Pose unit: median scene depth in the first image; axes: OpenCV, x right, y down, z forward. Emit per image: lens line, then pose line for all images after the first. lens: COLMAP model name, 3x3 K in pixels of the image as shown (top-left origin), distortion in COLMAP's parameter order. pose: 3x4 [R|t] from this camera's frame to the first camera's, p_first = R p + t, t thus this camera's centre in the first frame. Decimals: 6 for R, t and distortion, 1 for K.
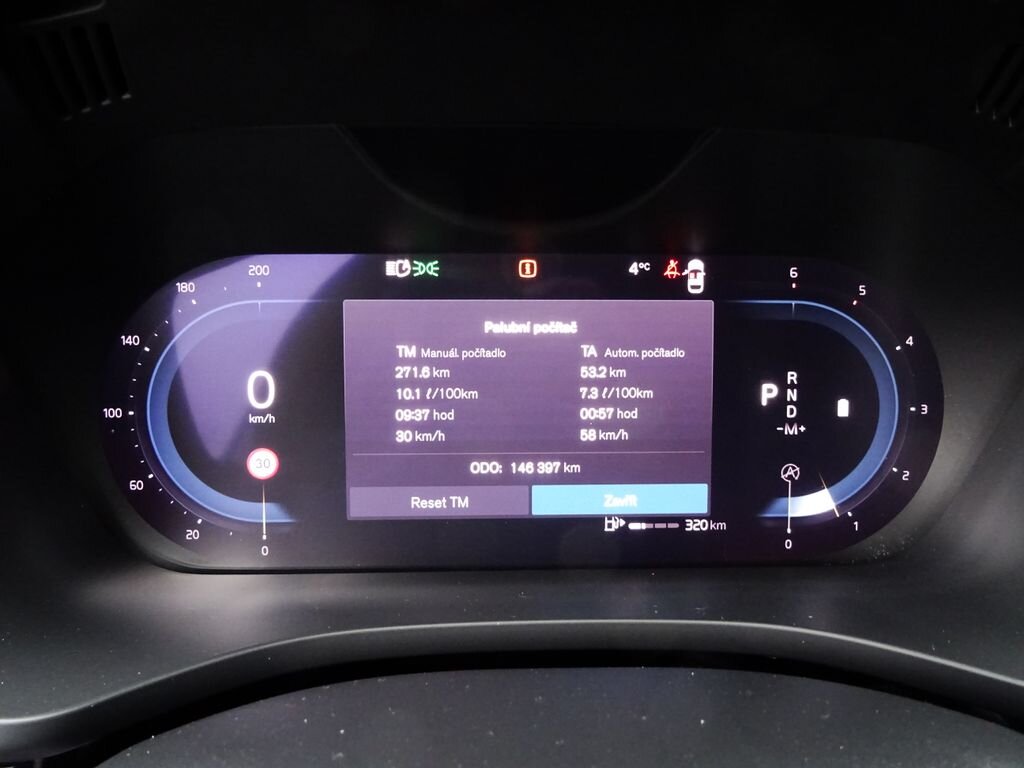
lens RADIAL K [[731.9, 0, 512.0], [0, 731.9, 384.0], [0, 0, 1]] dist [-0.005979, -0.012048]
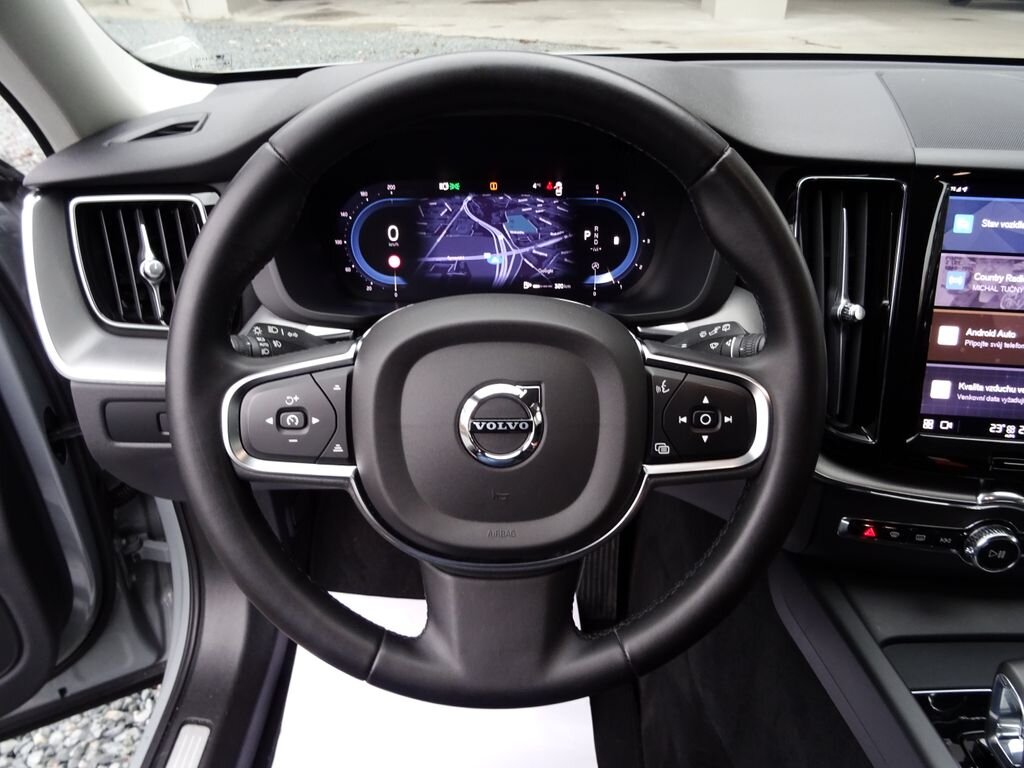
lens RADIAL K [[731.9, 0, 512.0], [0, 731.9, 384.0], [0, 0, 1]] dist [-0.005979, -0.012048]
pose [[0.999730, 0.004971, -0.022684, 0.147192], [-0.000125, 0.977959, 0.208797, -0.011733], [0.023222, -0.208738, 0.977696, -1.660595]]
